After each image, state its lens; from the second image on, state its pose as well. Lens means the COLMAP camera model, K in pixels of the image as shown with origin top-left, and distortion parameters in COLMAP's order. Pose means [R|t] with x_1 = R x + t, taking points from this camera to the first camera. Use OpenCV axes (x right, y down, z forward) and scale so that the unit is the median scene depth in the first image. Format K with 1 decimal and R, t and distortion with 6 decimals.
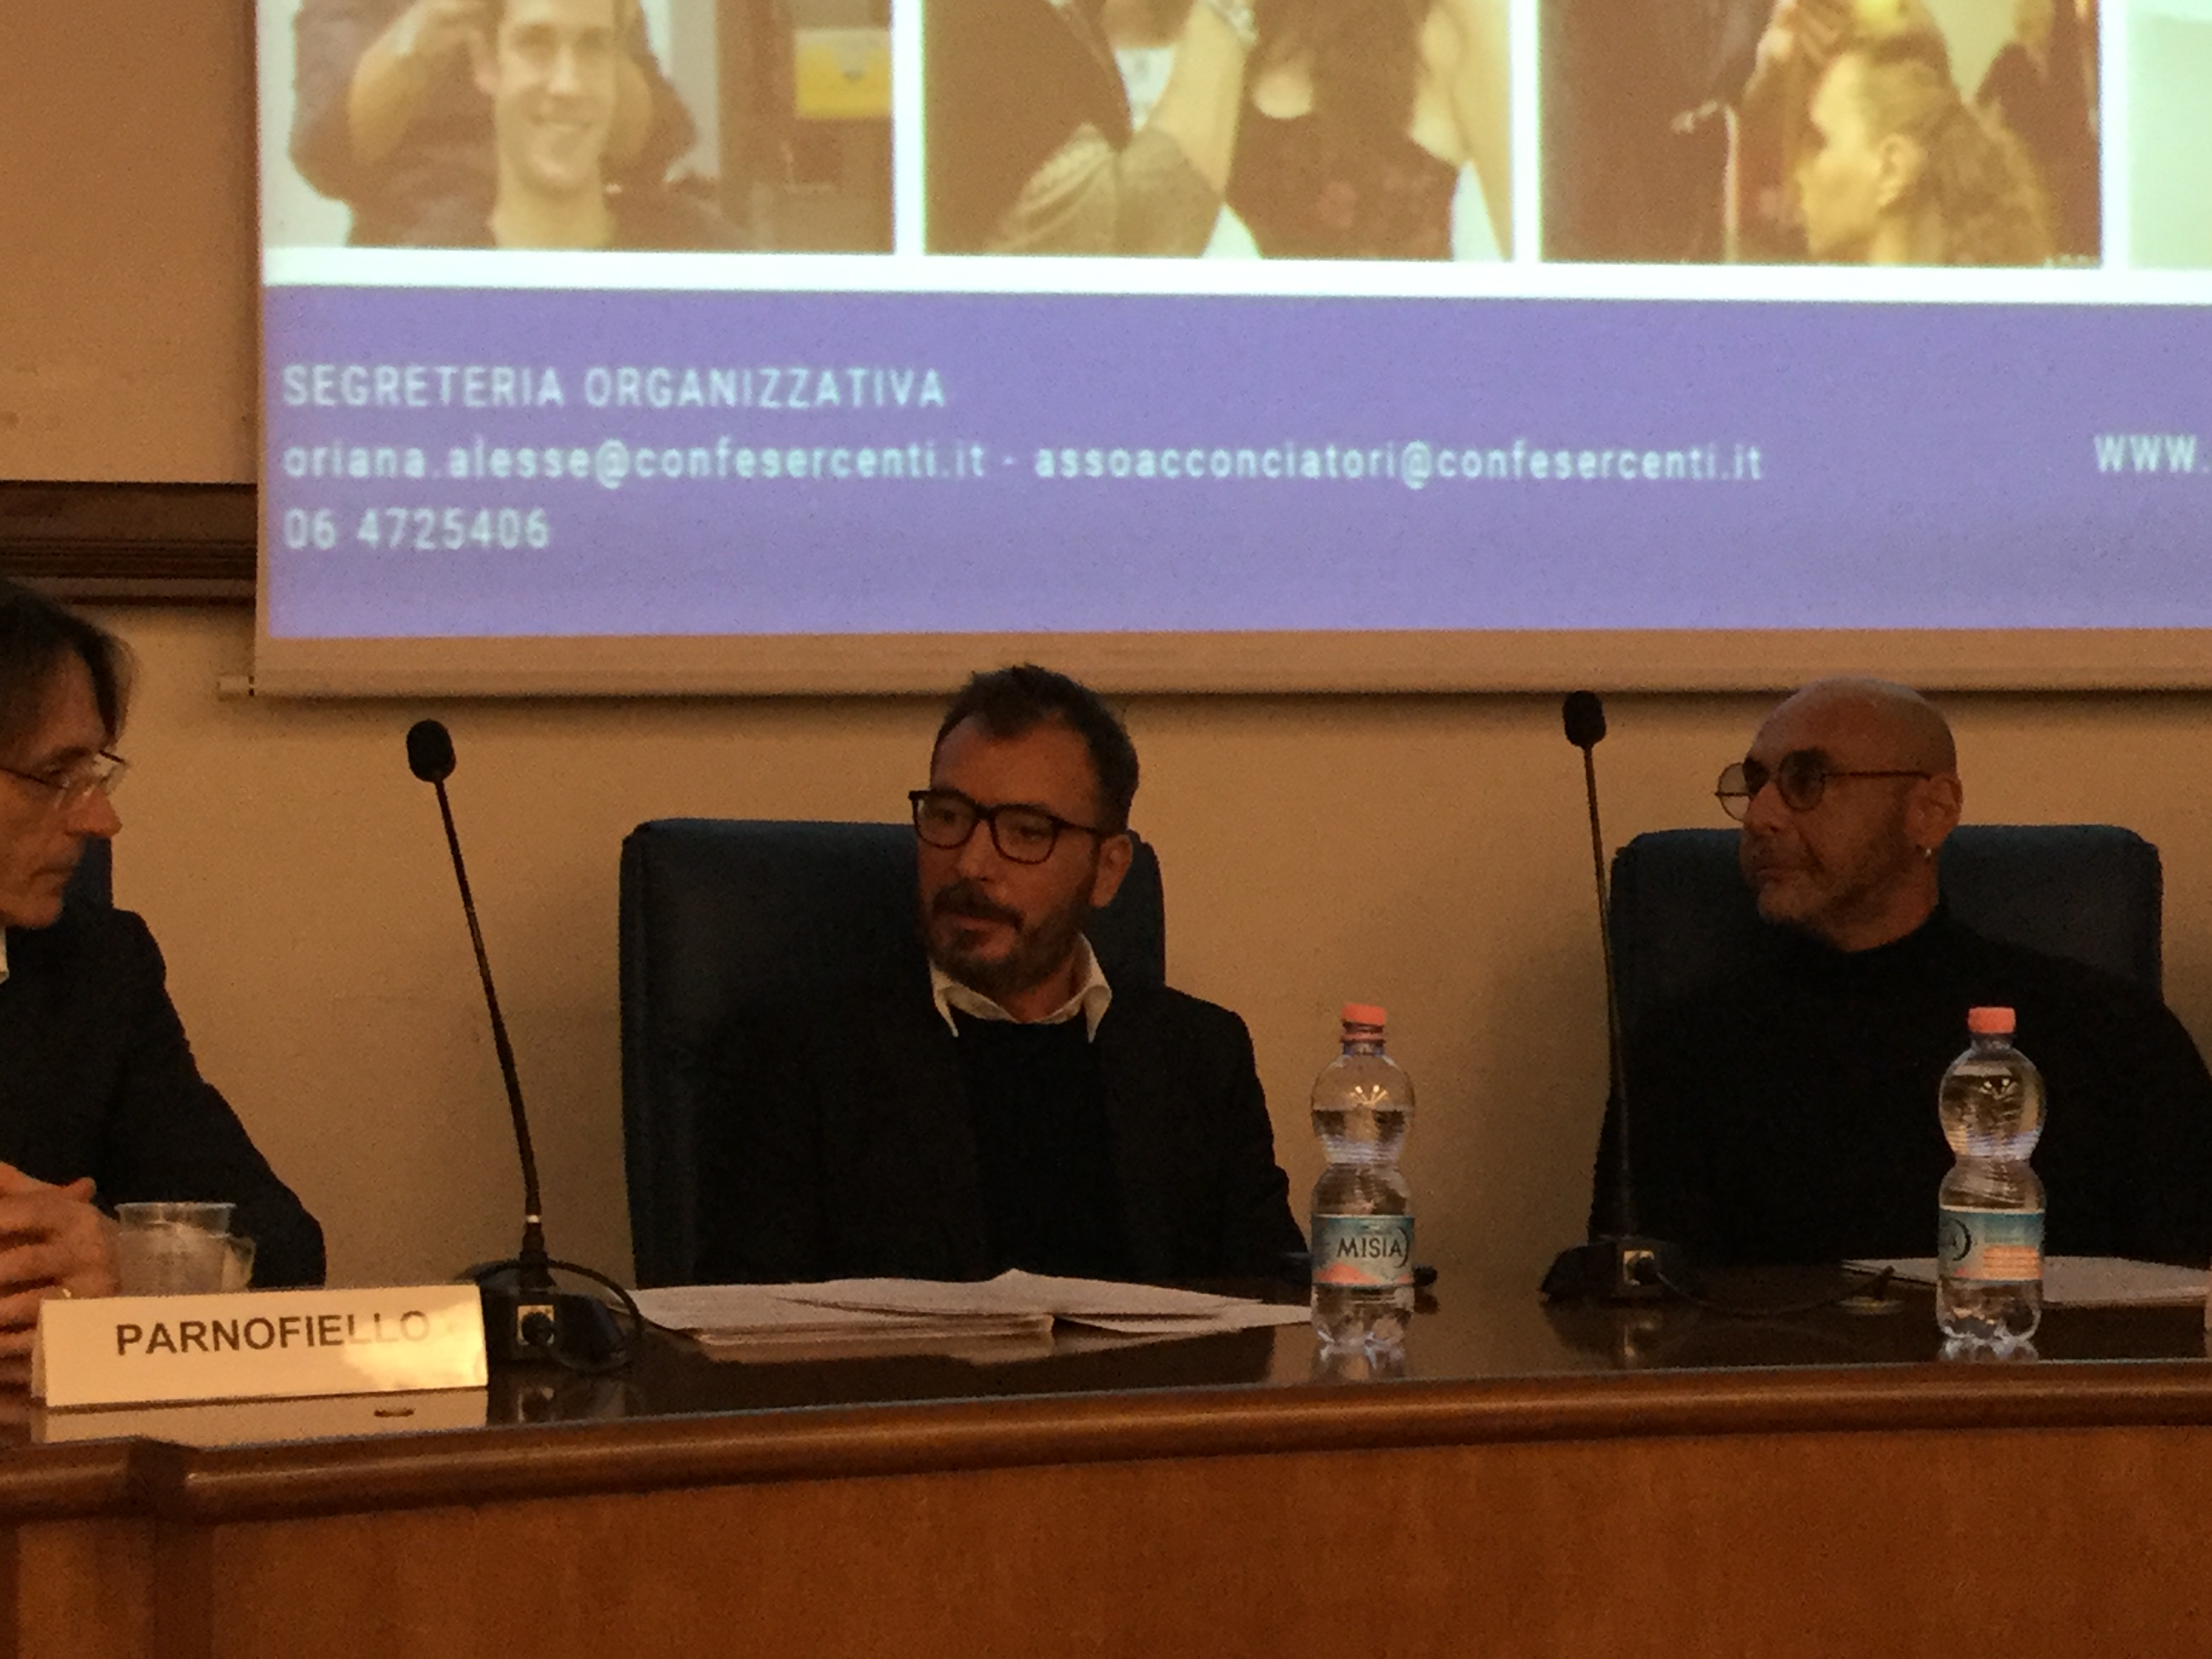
lens RADIAL K [[4732.4, 0, 1183.9], [0, 4732.4, 766.2], [0, 0, 1]] dist [0.125163, 0.000000]
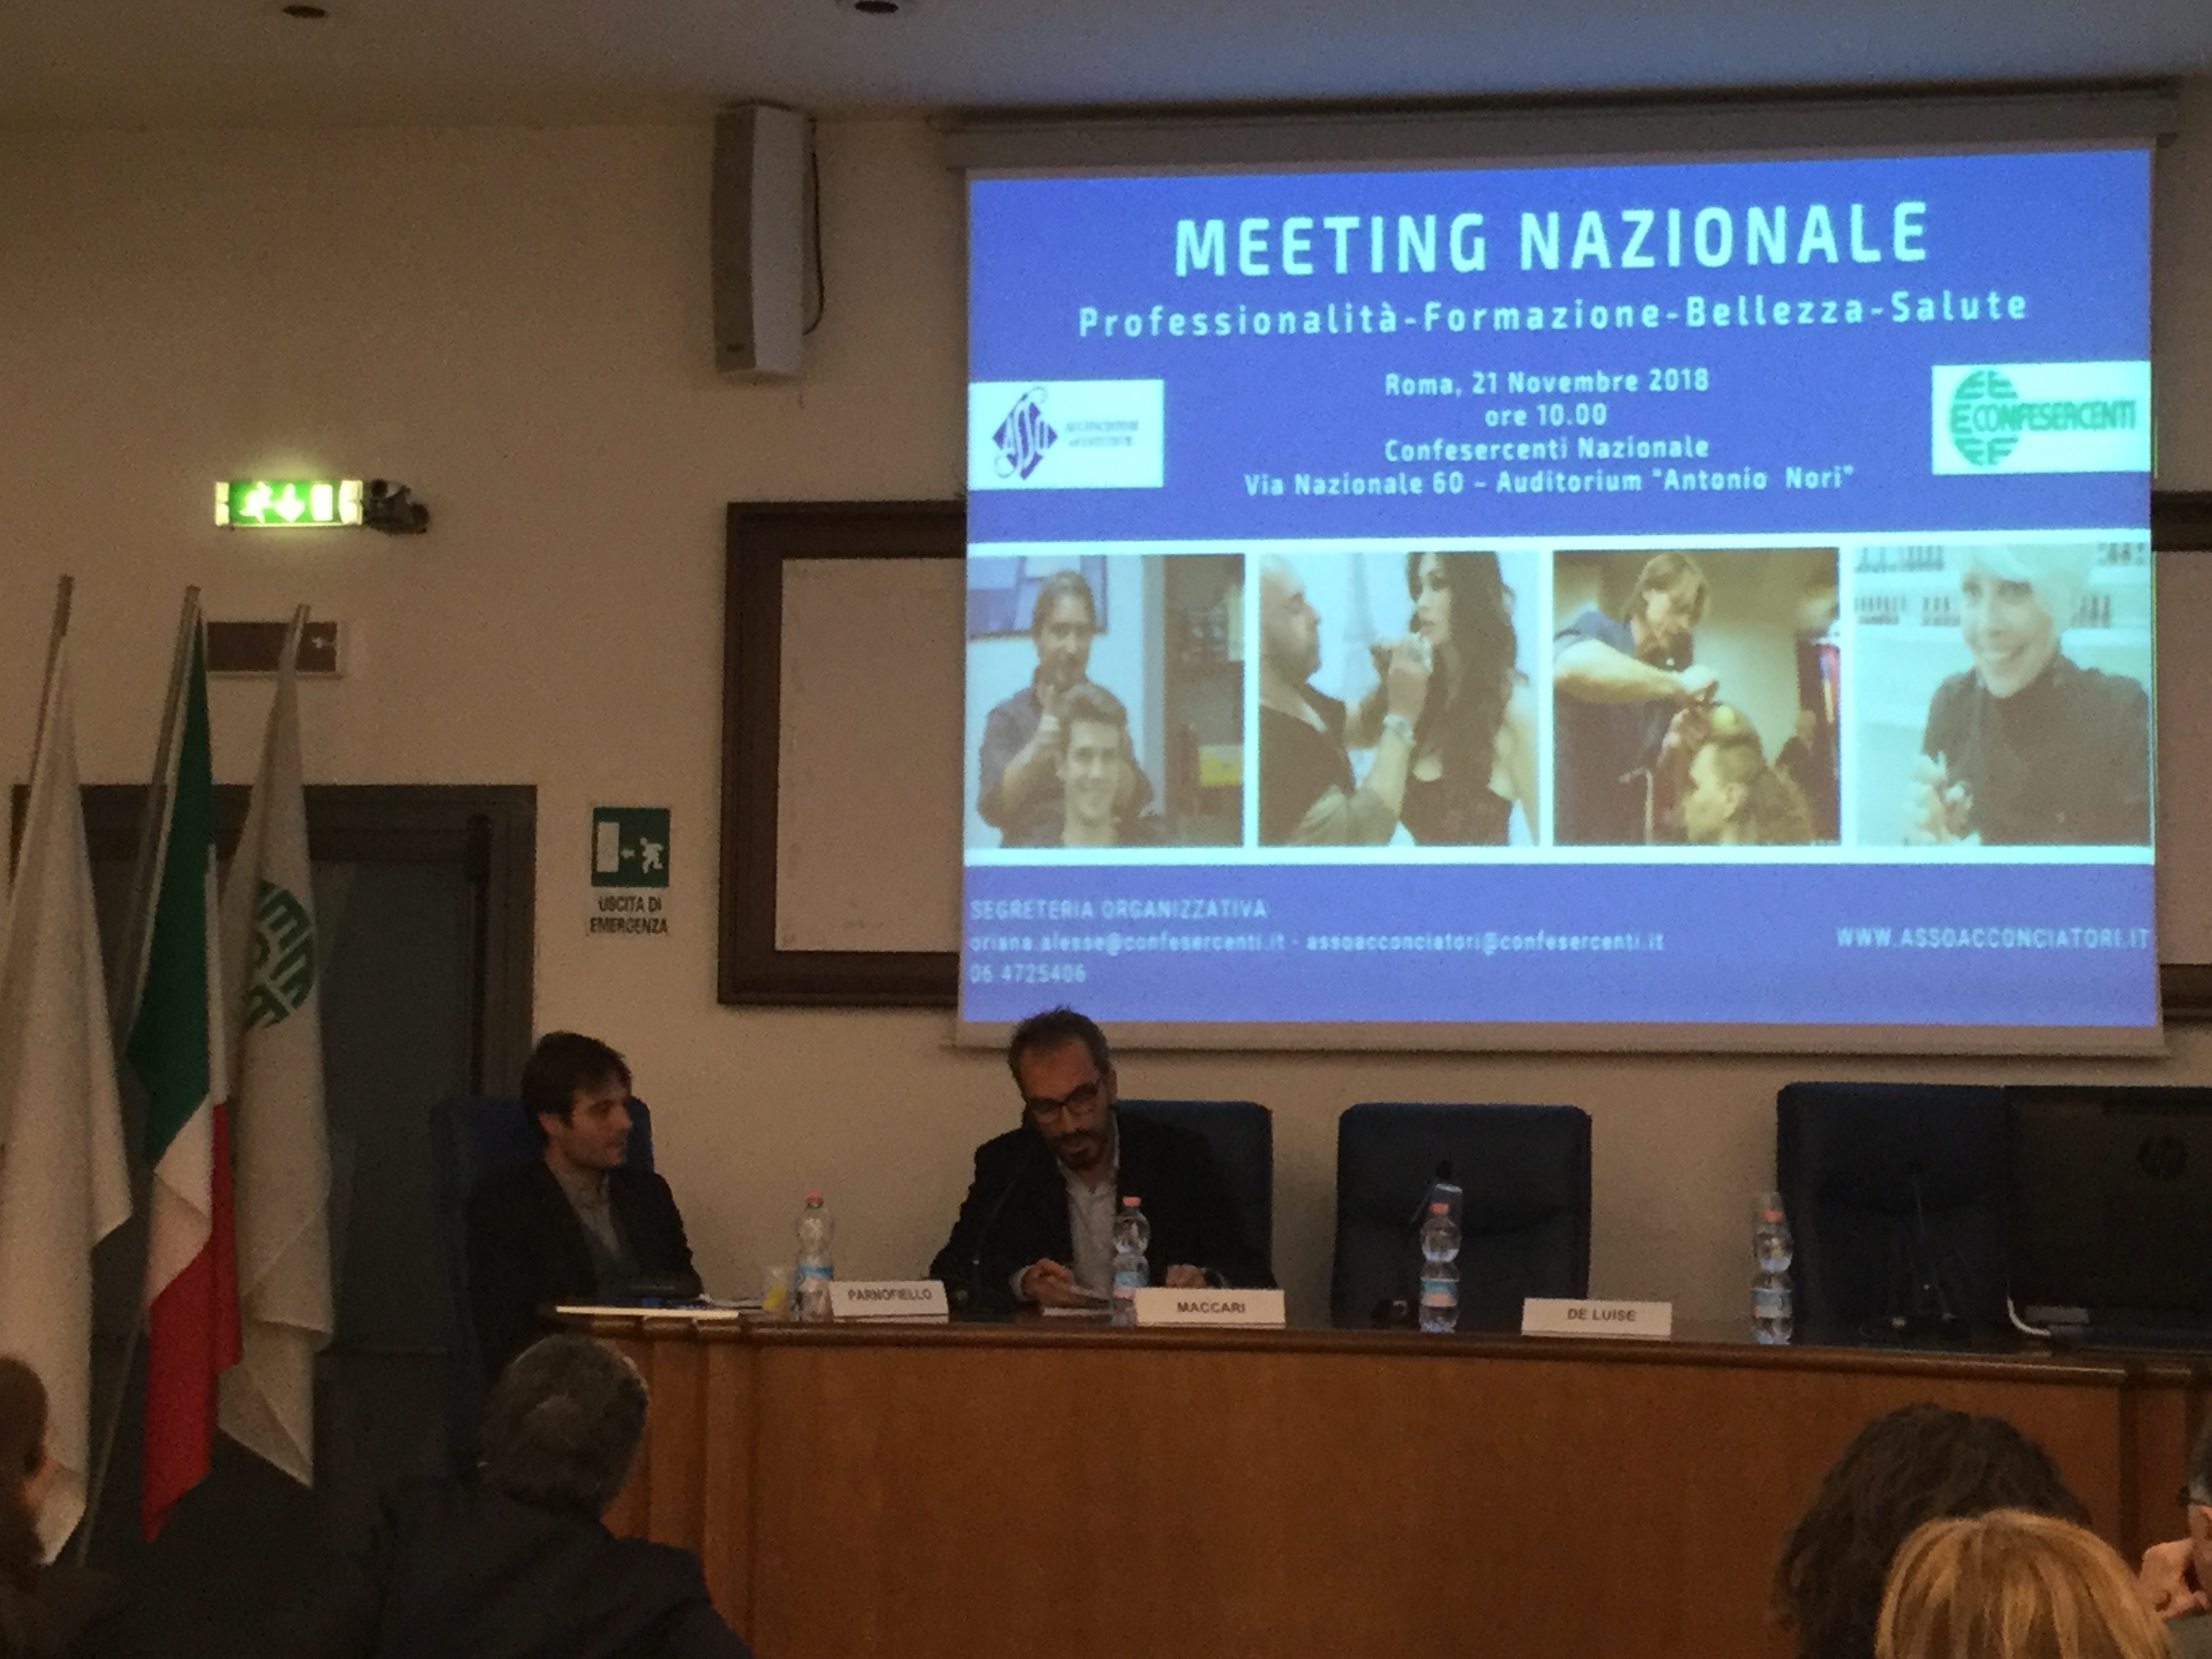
lens RADIAL K [[3980.0, 0, 1115.5], [0, 3980.0, 795.4], [0, 0, 1]] dist [0.036404, 0.000000]
pose [[0.945407, -0.011258, -0.325699, 0.472579], [-0.014978, 0.996846, -0.077934, 0.011369], [0.325549, 0.078558, 0.942256, -0.731281]]
